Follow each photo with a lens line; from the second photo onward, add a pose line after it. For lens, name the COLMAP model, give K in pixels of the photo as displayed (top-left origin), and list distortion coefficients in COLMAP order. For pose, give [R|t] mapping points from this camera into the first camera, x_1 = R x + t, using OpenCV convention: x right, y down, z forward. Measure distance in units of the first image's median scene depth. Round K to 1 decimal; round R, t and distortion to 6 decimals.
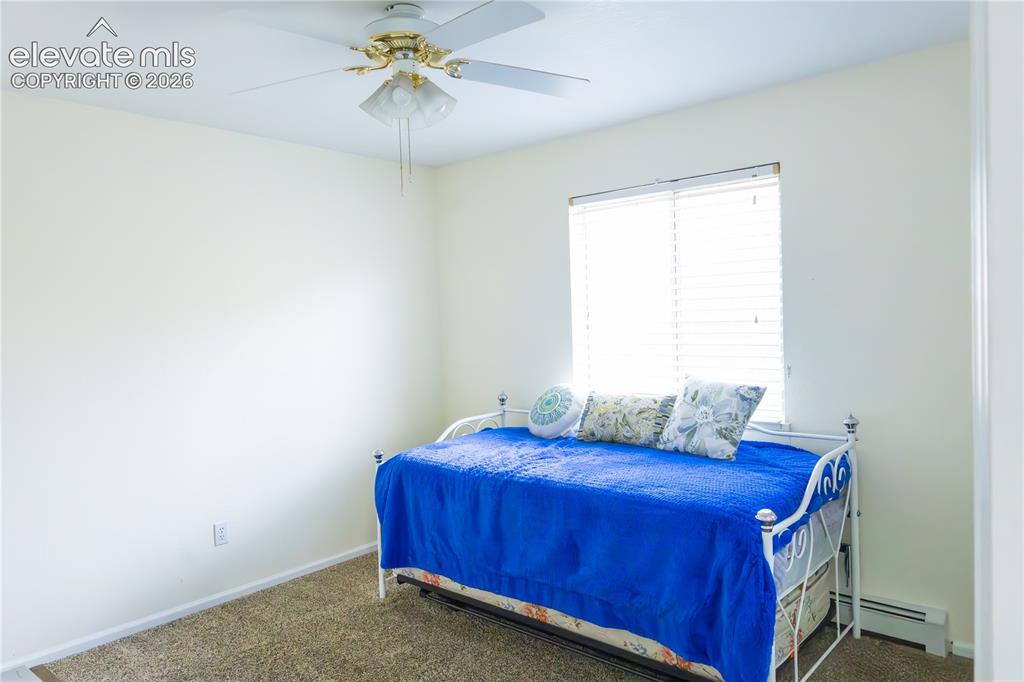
lens RADIAL K [[696.8, 0, 510.3], [0, 696.8, 340.3], [0, 0, 1]] dist [0.000538, -0.002982]
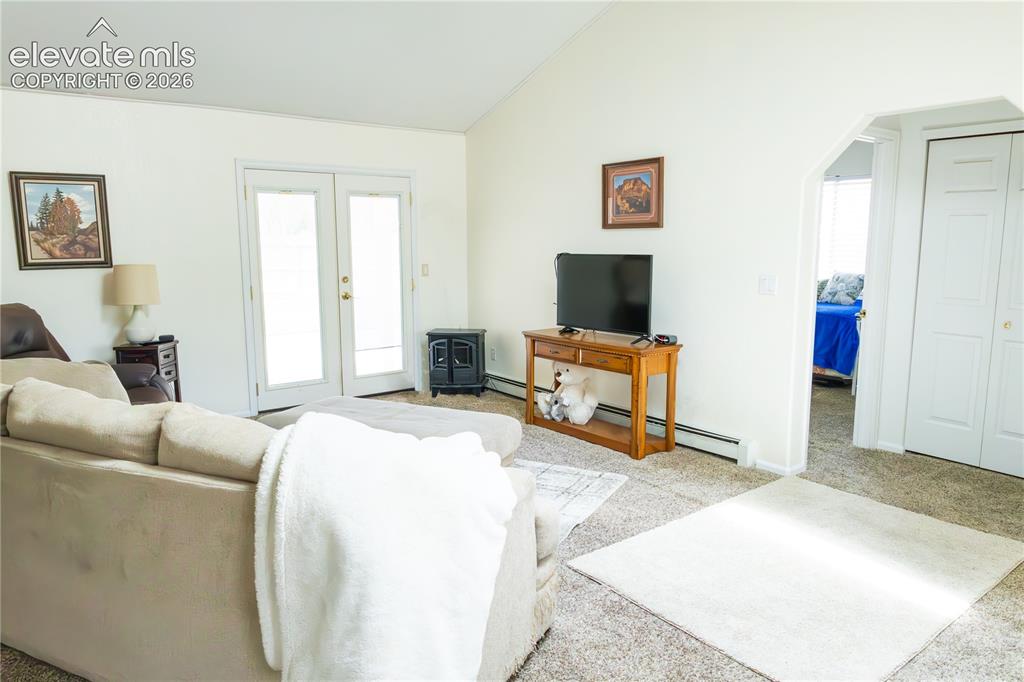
lens RADIAL K [[696.8, 0, 514.7], [0, 696.8, 342.1], [0, 0, 1]] dist [0.000538, -0.002982]
pose [[0.979168, 0.055997, -0.195178, -0.298162], [-0.033908, 0.992818, 0.114728, 0.062185], [0.200201, -0.105720, 0.974034, -1.392696]]
